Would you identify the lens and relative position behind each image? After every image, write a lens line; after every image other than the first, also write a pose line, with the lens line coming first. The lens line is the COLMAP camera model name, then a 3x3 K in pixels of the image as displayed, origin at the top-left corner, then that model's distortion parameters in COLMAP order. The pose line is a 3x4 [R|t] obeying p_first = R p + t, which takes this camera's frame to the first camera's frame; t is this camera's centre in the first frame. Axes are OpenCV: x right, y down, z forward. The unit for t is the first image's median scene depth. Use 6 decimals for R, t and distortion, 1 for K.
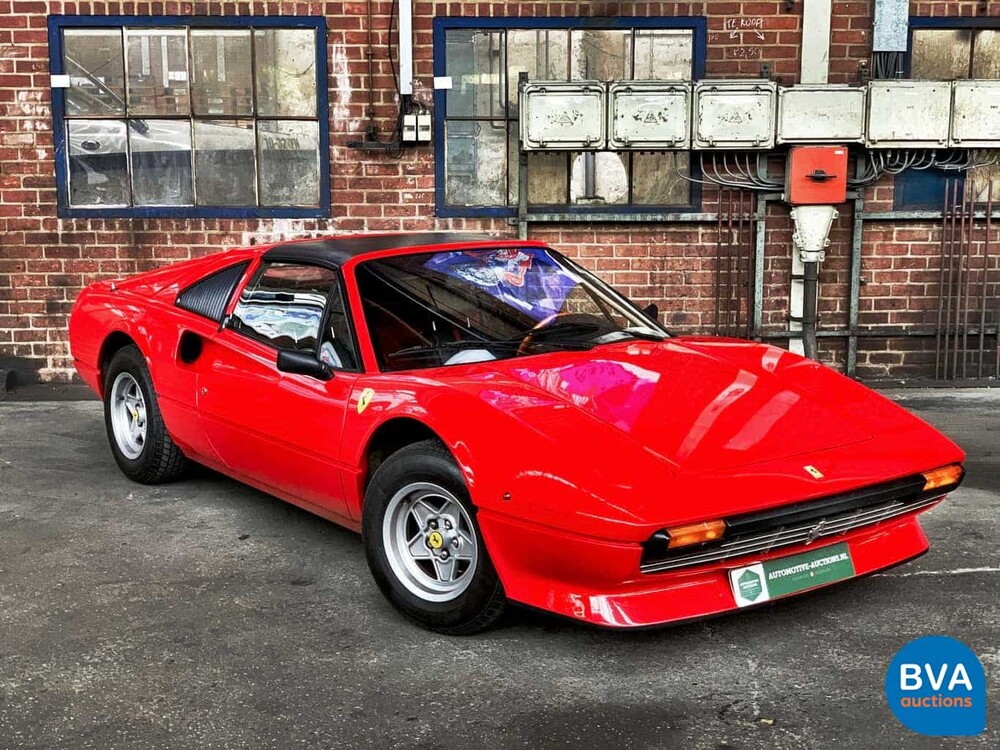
lens RADIAL K [[1437.4, 0, 512.9], [0, 1437.4, 379.7], [0, 0, 1]] dist [0.090691, -0.369987]
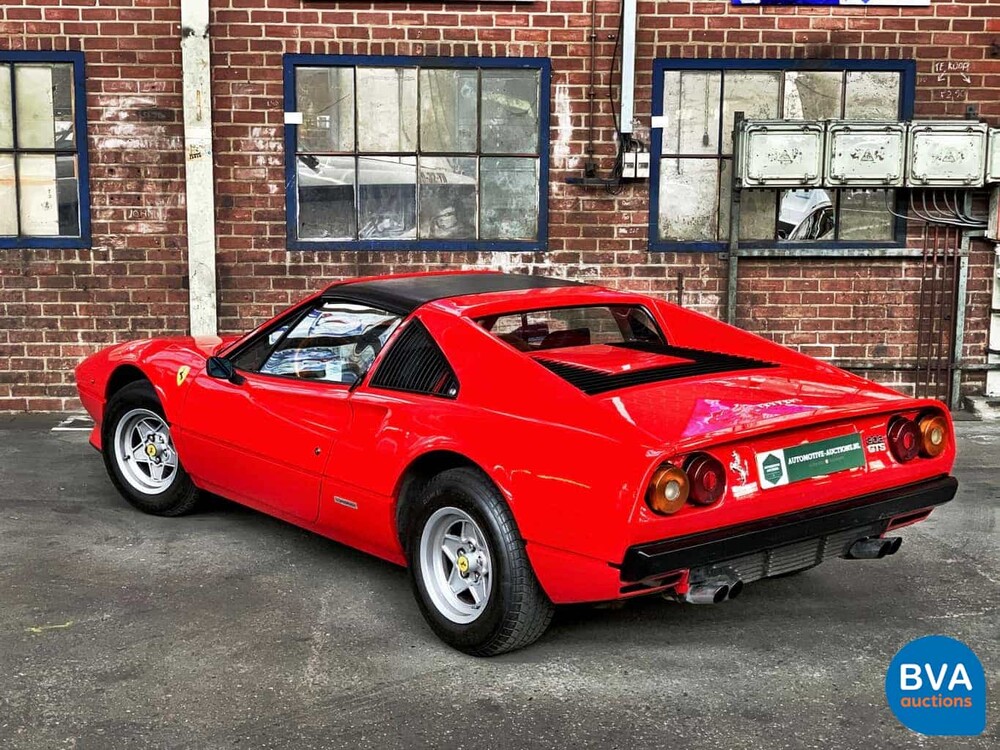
lens RADIAL K [[1423.8, 0, 500.0], [0, 1423.8, 375.0], [0, 0, 1]] dist [0.163690, -0.739215]
pose [[0.999951, 0.006122, 0.007802, -0.170388], [-0.005913, 0.999631, -0.026525, 0.003562], [-0.007962, 0.026477, 0.999618, -0.020887]]
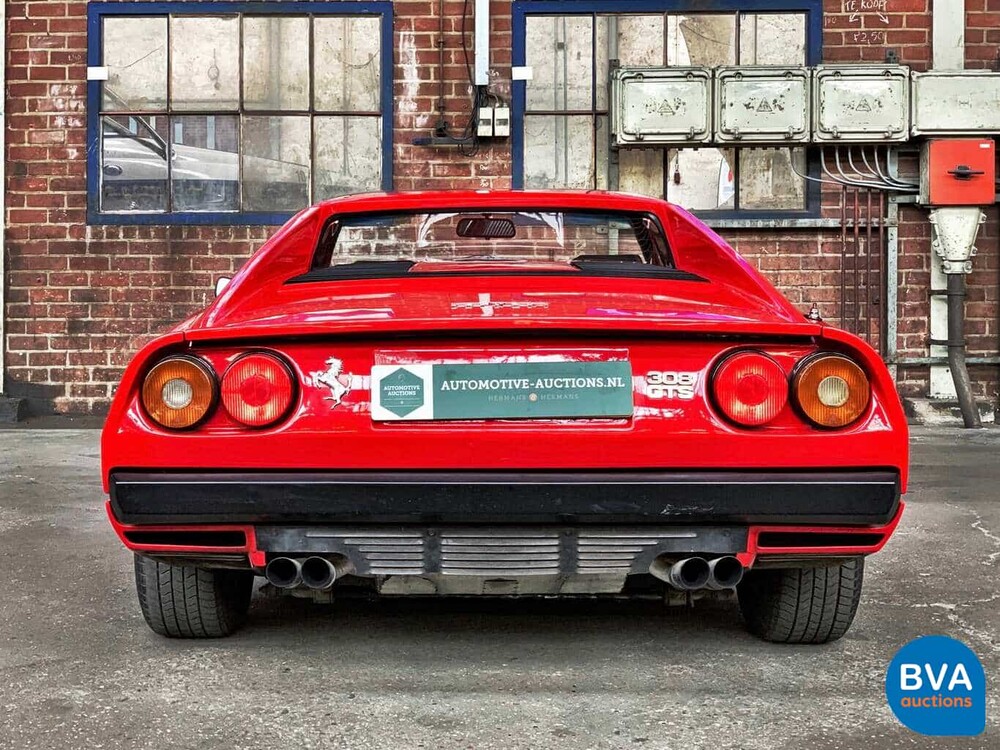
lens RADIAL K [[1484.2, 0, 419.4], [0, 1484.2, 242.5], [0, 0, 1]] dist [0.138004, -0.509915]
pose [[0.998835, -0.001486, -0.048224, -0.067735], [-0.006978, 0.984566, -0.174877, 0.057604], [0.047739, 0.175009, 0.983409, 0.113610]]
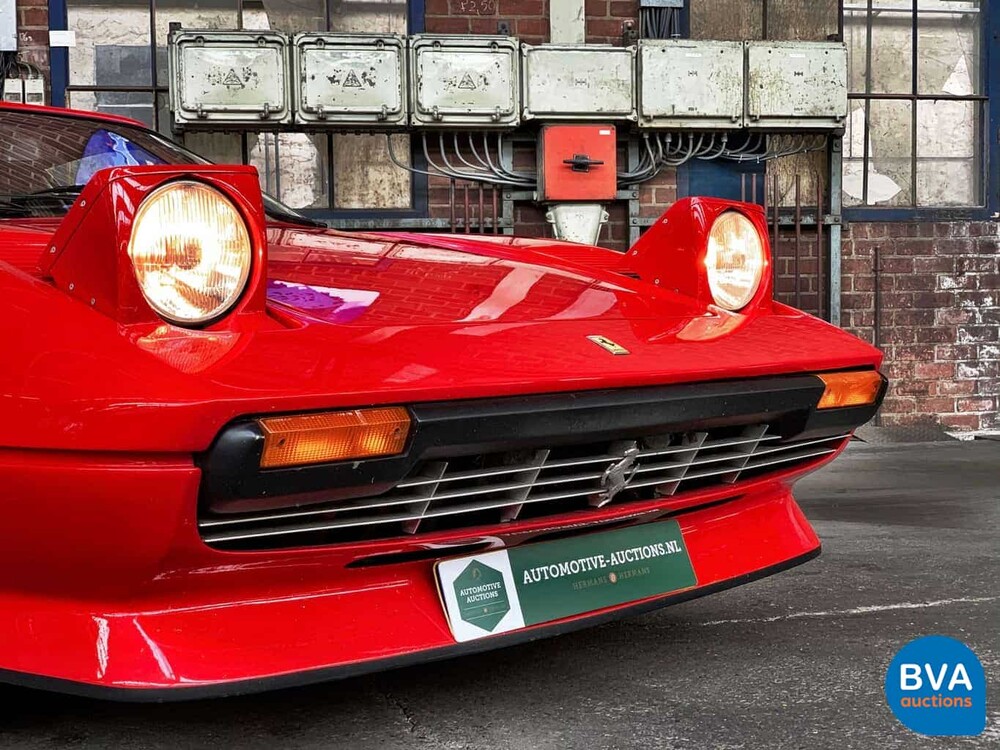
lens RADIAL K [[1454.1, 0, 508.3], [0, 1454.1, 390.7], [0, 0, 1]] dist [0.096325, -0.384907]
pose [[0.987191, -0.025223, 0.157539, 0.051862], [0.045248, 0.991144, -0.124847, 0.069065], [-0.152994, 0.130377, 0.979589, 0.275748]]
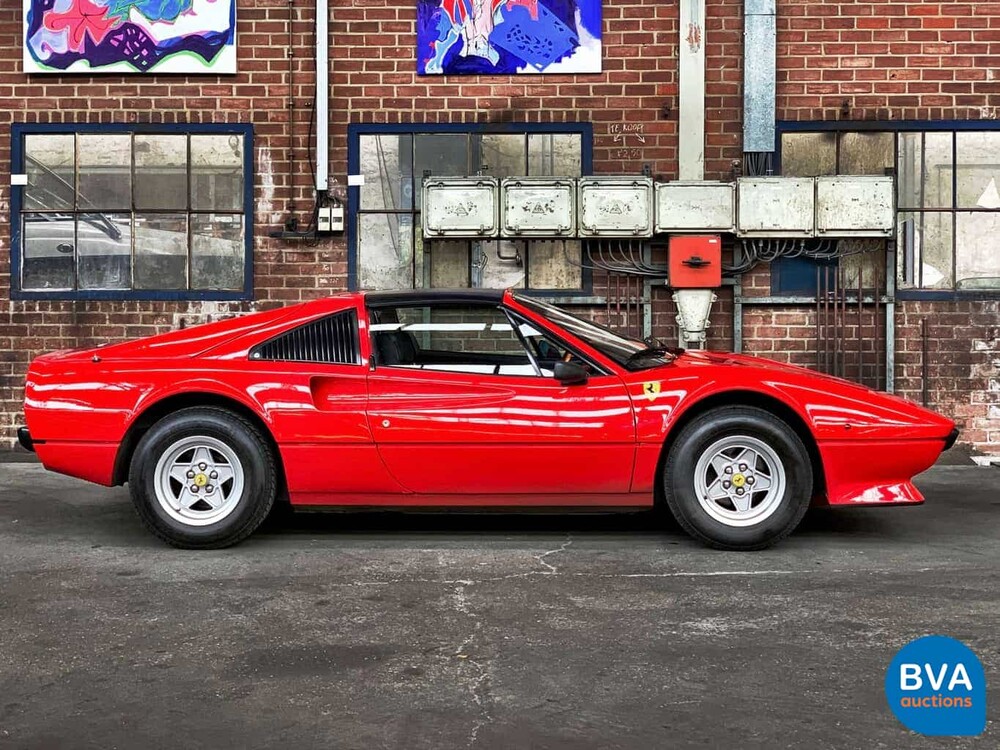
lens RADIAL K [[1448.2, 0, 493.9], [0, 1448.2, 264.5], [0, 0, 1]] dist [0.065731, -0.459546]
pose [[0.998415, 0.000268, -0.056273, 0.121056], [-0.010881, 0.982037, -0.188377, 0.068271], [0.055212, 0.188690, 0.980483, -0.081679]]
